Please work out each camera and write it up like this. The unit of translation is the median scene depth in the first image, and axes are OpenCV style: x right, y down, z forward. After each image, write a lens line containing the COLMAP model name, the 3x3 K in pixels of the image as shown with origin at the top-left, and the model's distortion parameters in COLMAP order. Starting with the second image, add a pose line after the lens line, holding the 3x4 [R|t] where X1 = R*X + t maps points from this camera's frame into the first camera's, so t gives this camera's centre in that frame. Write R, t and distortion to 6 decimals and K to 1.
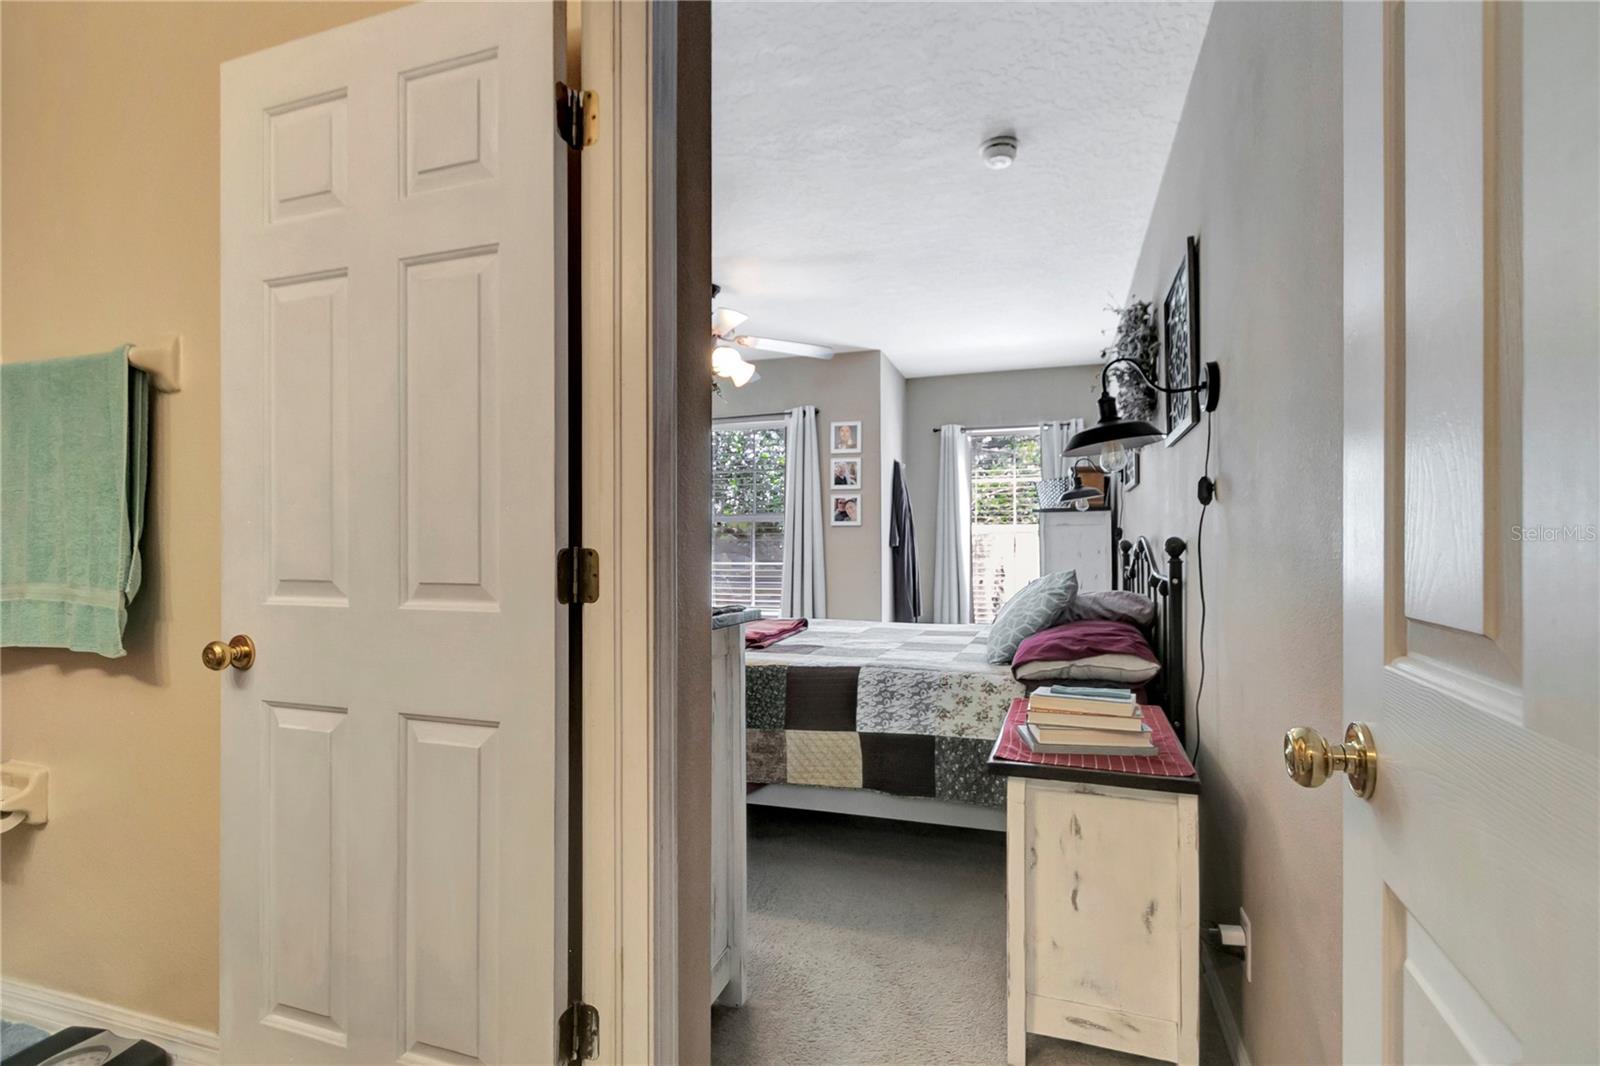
lens RADIAL K [[732.1, 0, 810.0], [0, 732.1, 543.5], [0, 0, 1]] dist [0.002102, -0.000304]
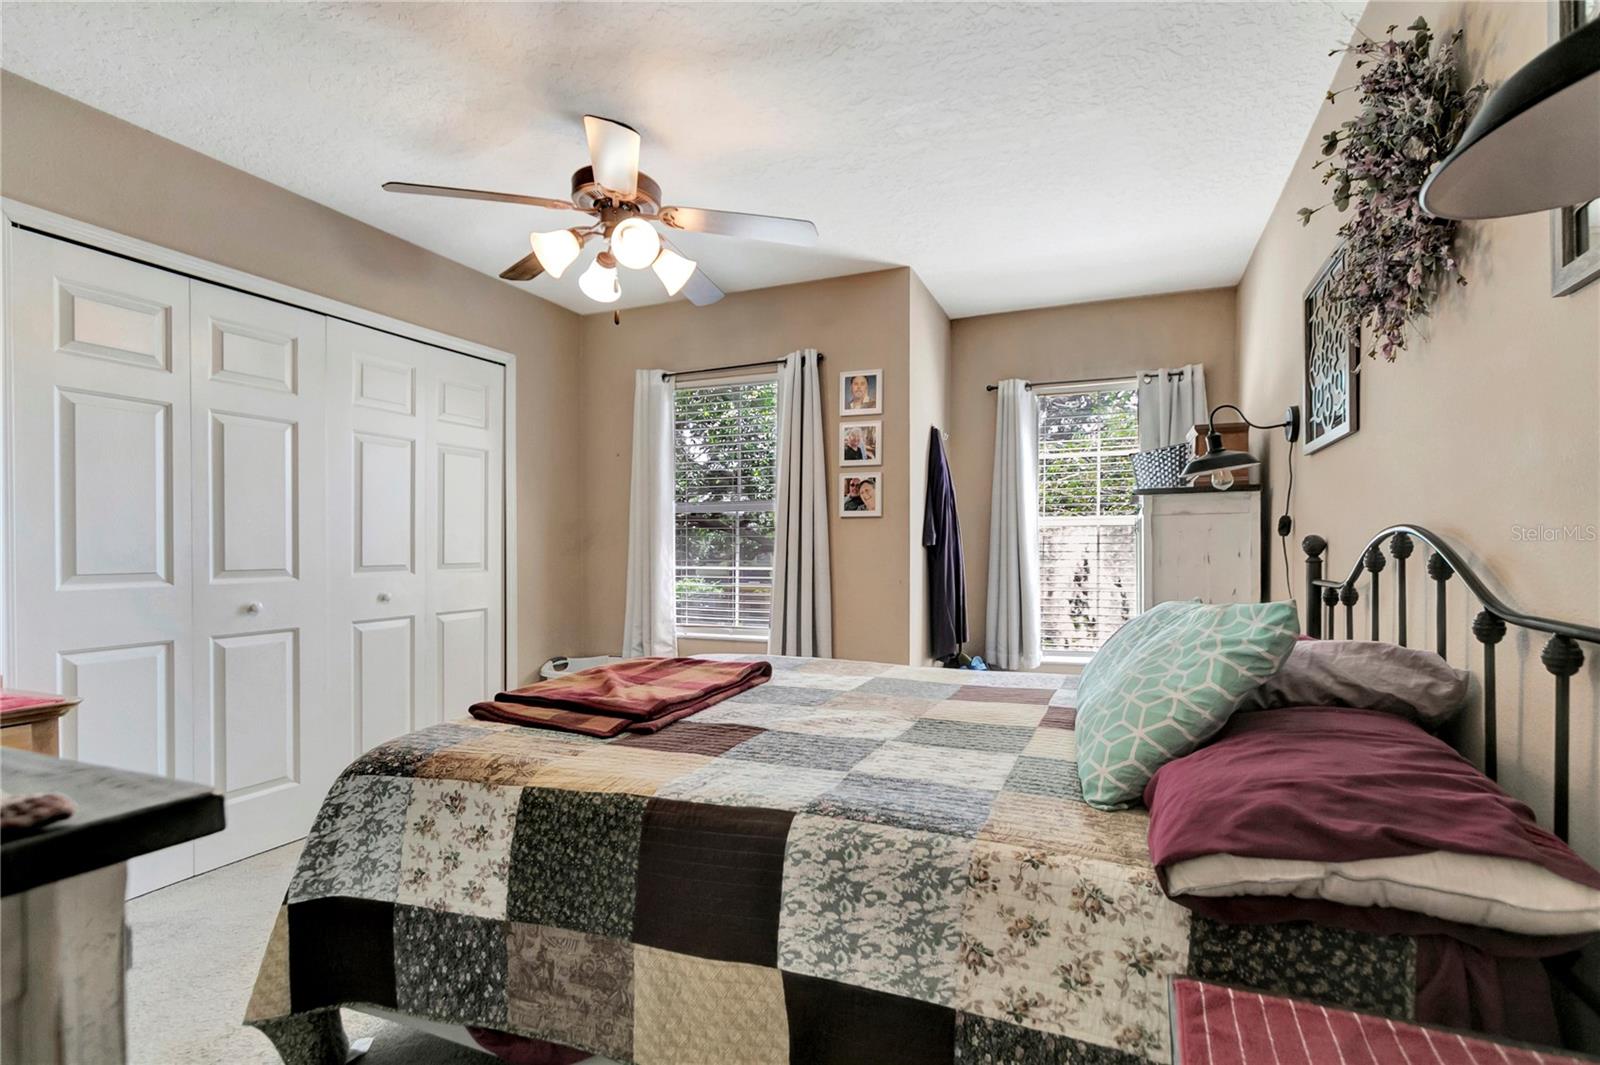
lens RADIAL K [[768.4, 0, 803.1], [0, 768.4, 550.9], [0, 0, 1]] dist [0.002626, 0.000106]
pose [[0.996887, 0.001357, -0.078827, 0.102635], [-0.000526, 0.999944, 0.010558, 0.001876], [0.078837, -0.010484, 0.996832, 0.488062]]
